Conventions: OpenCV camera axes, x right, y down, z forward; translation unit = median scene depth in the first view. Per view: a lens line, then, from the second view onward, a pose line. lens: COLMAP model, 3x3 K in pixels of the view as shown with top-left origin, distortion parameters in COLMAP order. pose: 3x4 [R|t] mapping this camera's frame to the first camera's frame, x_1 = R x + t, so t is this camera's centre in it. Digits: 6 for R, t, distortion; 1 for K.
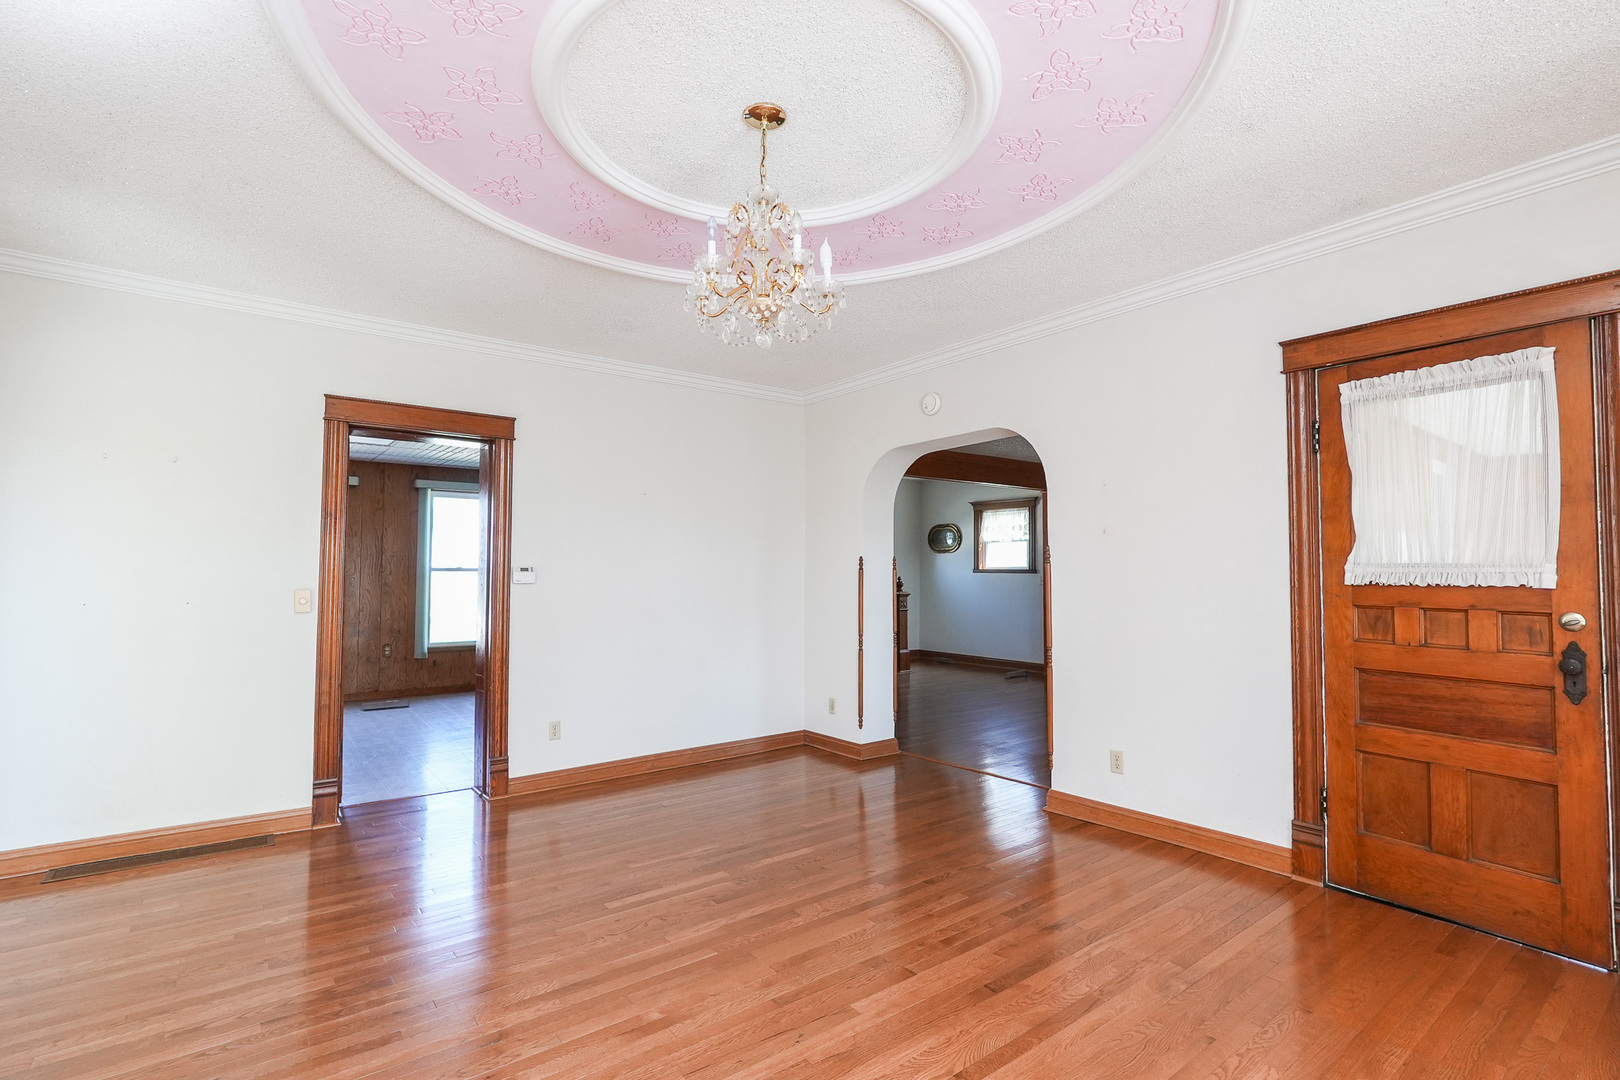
lens RADIAL K [[756.7, 0, 806.2], [0, 756.7, 543.3], [0, 0, 1]] dist [-0.019789, 0.008550]
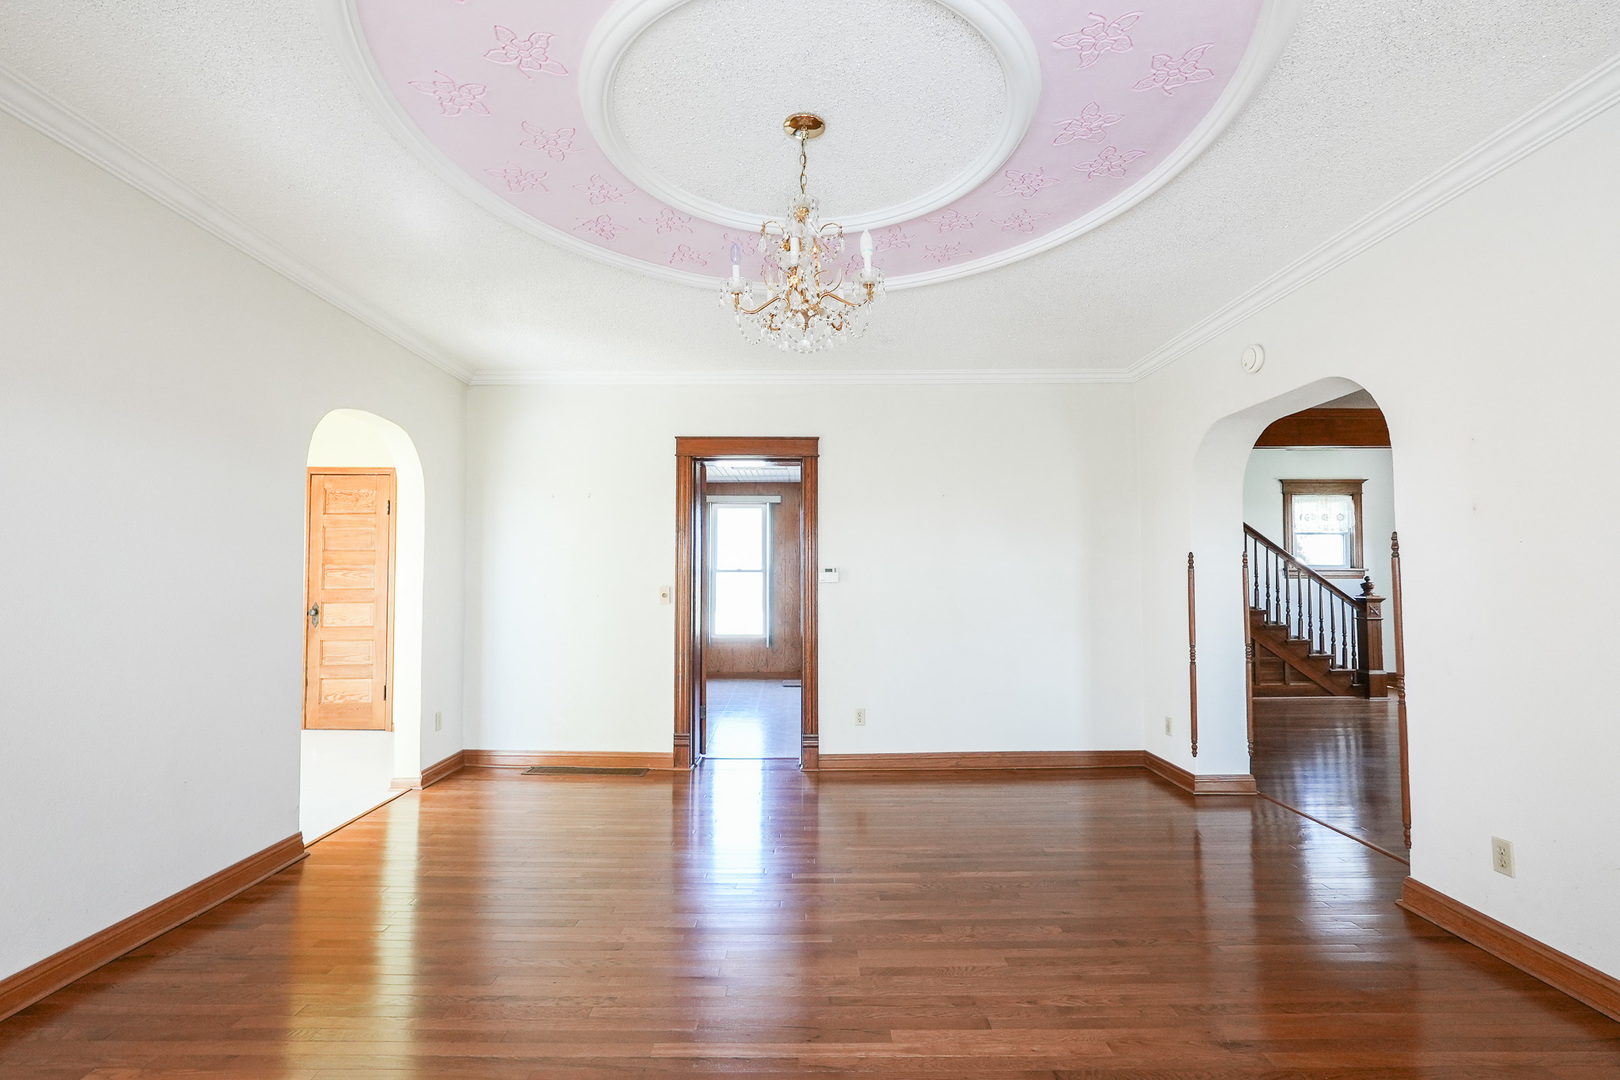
lens RADIAL K [[741.3, 0, 809.9], [0, 741.3, 543.4], [0, 0, 1]] dist [-0.016050, 0.008893]
pose [[0.796735, -0.027272, -0.603714, 0.307663], [0.026722, 0.999594, -0.009889, 0.005321], [0.603738, -0.008254, 0.797140, 0.114258]]
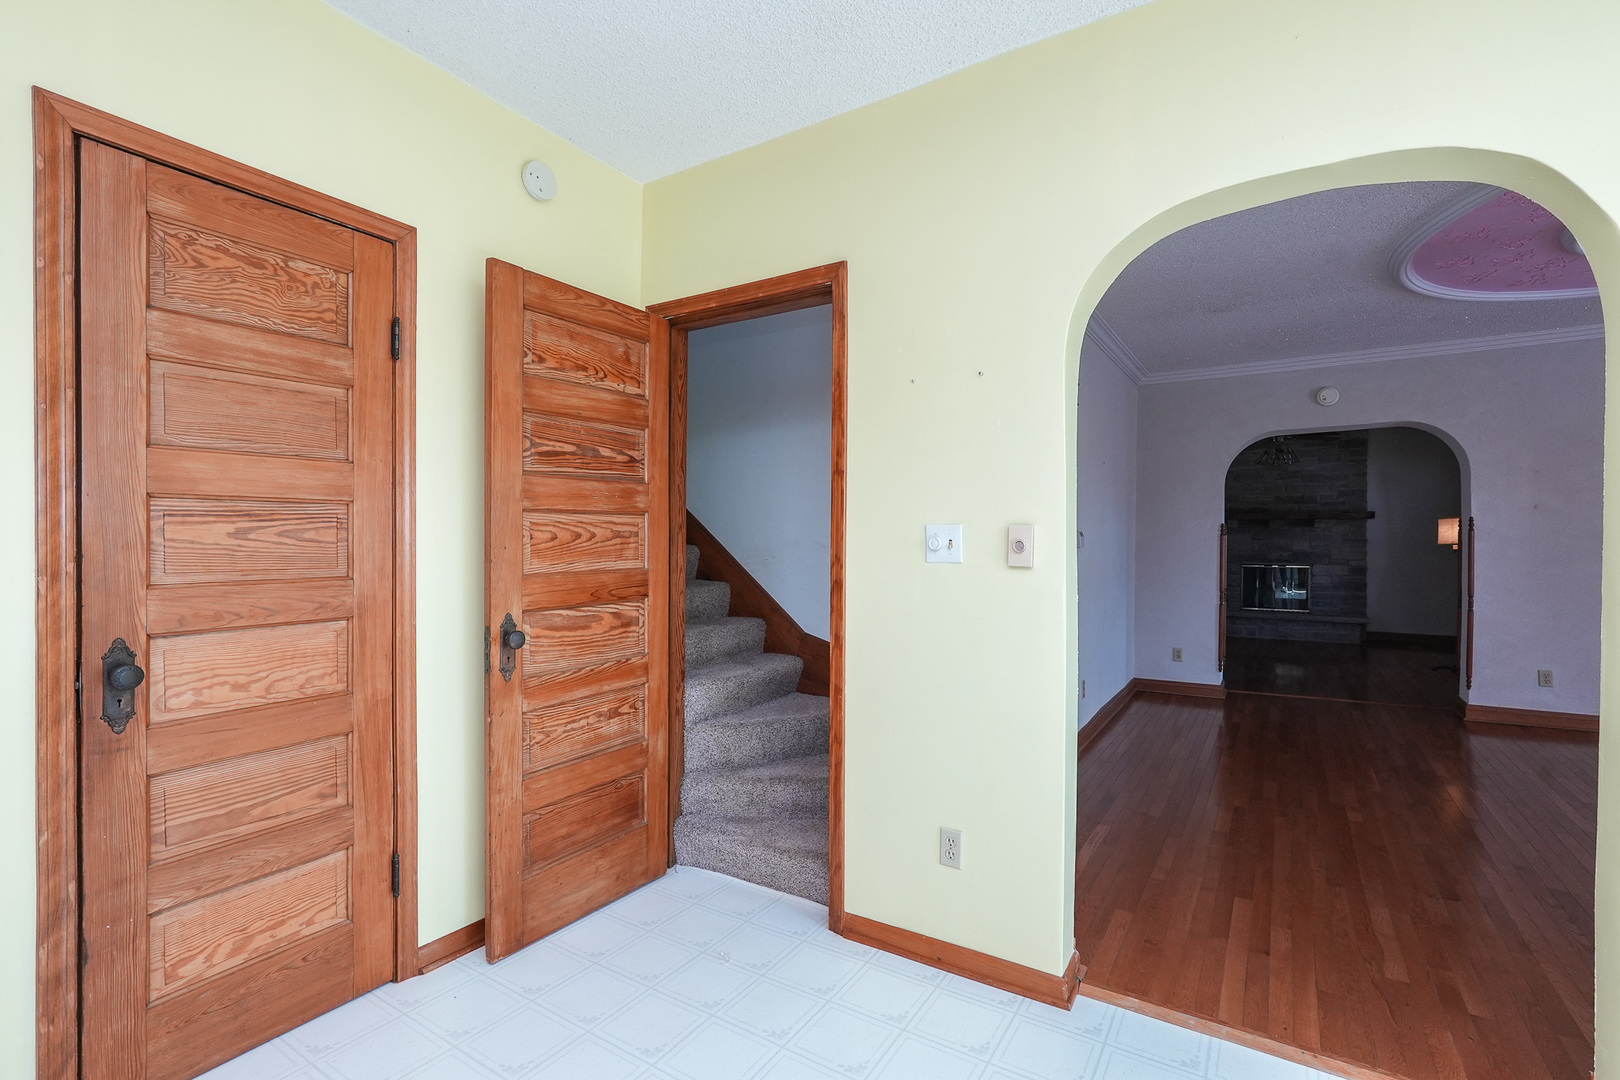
lens RADIAL K [[741.3, 0, 809.9], [0, 741.3, 543.4], [0, 0, 1]] dist [-0.016050, 0.008893]
pose [[0.937948, -0.000217, 0.346775, -1.736191], [-0.016437, 0.998848, 0.045083, 0.010283], [-0.346385, -0.047986, 0.936864, 0.241518]]
